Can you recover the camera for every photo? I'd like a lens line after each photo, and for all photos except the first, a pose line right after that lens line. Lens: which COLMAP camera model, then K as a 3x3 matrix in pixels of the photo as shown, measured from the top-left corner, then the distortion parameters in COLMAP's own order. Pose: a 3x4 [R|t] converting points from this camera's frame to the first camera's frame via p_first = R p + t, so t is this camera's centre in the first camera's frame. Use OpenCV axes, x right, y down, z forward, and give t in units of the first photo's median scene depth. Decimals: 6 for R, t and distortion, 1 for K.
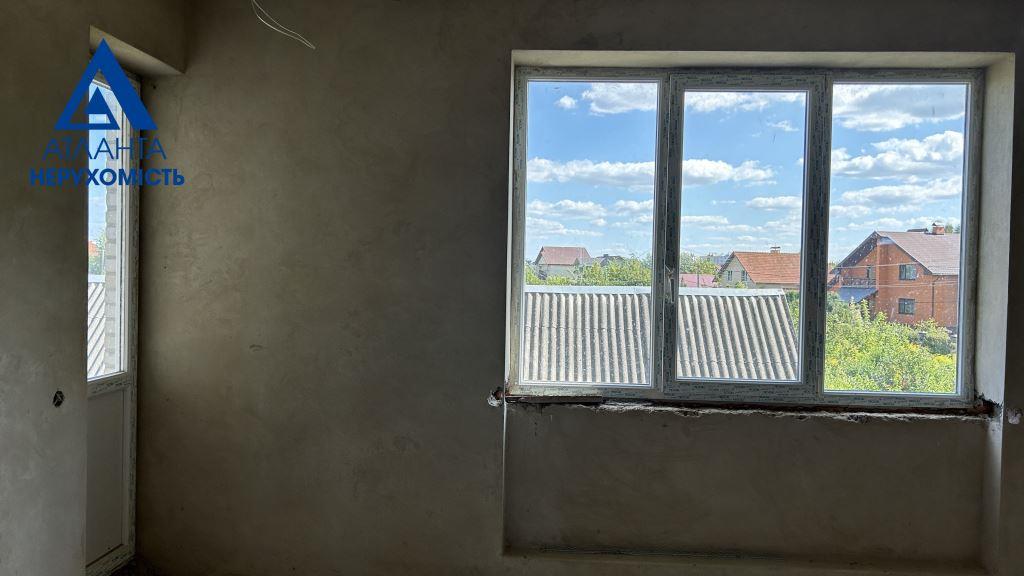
lens RADIAL K [[788.6, 0, 511.6], [0, 788.6, 286.6], [0, 0, 1]] dist [0.099697, -0.081540]
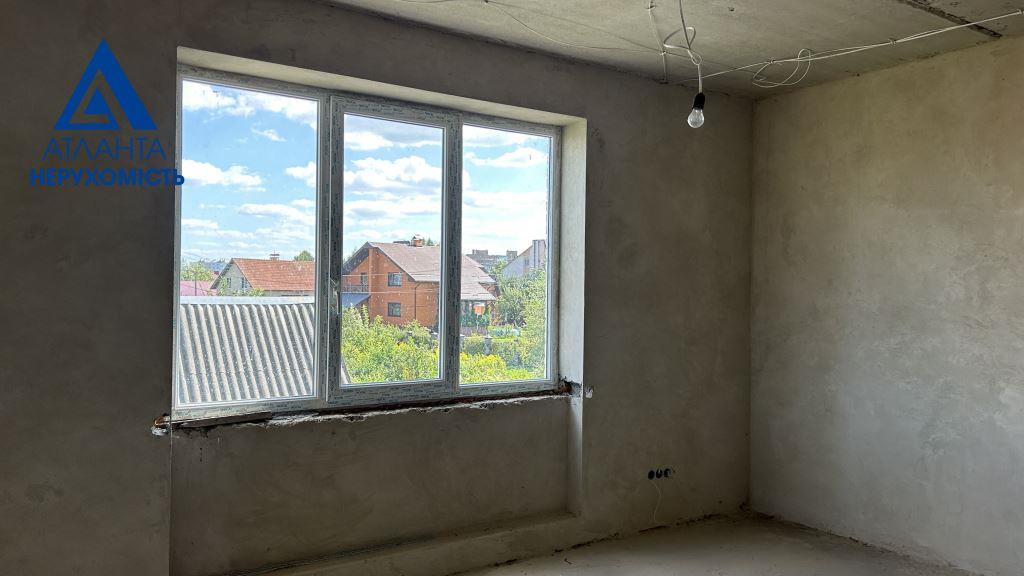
lens RADIAL K [[788.6, 0, 518.0], [0, 788.6, 281.0], [0, 0, 1]] dist [0.099697, -0.081540]
pose [[0.810966, -0.004524, 0.585076, -0.216053], [0.013595, 0.999846, -0.011113, -0.008300], [-0.584936, 0.016967, 0.810902, 0.013244]]
